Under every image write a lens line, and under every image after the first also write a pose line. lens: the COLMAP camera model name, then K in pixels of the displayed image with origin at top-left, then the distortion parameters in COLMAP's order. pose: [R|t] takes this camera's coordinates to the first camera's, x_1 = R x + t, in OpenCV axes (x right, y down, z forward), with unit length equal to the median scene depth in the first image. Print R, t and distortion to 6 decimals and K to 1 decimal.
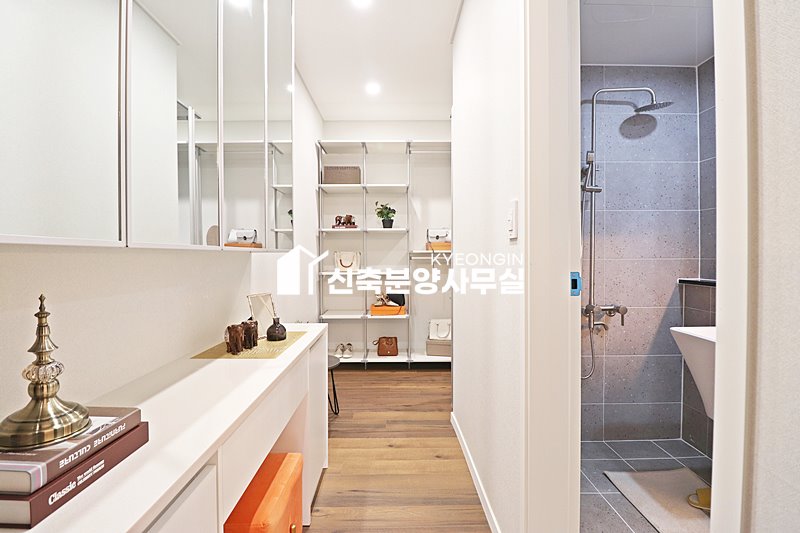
lens RADIAL K [[369.8, 0, 399.6], [0, 369.8, 262.9], [0, 0, 1]] dist [-0.005657, -0.009489]
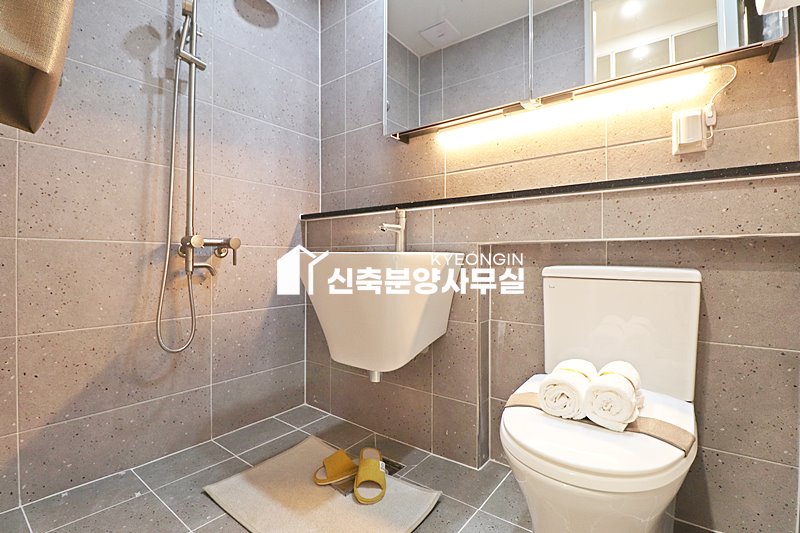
lens RADIAL K [[369.8, 0, 399.0], [0, 369.8, 259.2], [0, 0, 1]] dist [-0.005657, -0.009489]
pose [[0.616805, 0.010004, 0.787052, 0.230334], [0.008264, 0.999782, -0.019185, 0.166797], [-0.787072, 0.018337, 0.616588, 0.299145]]
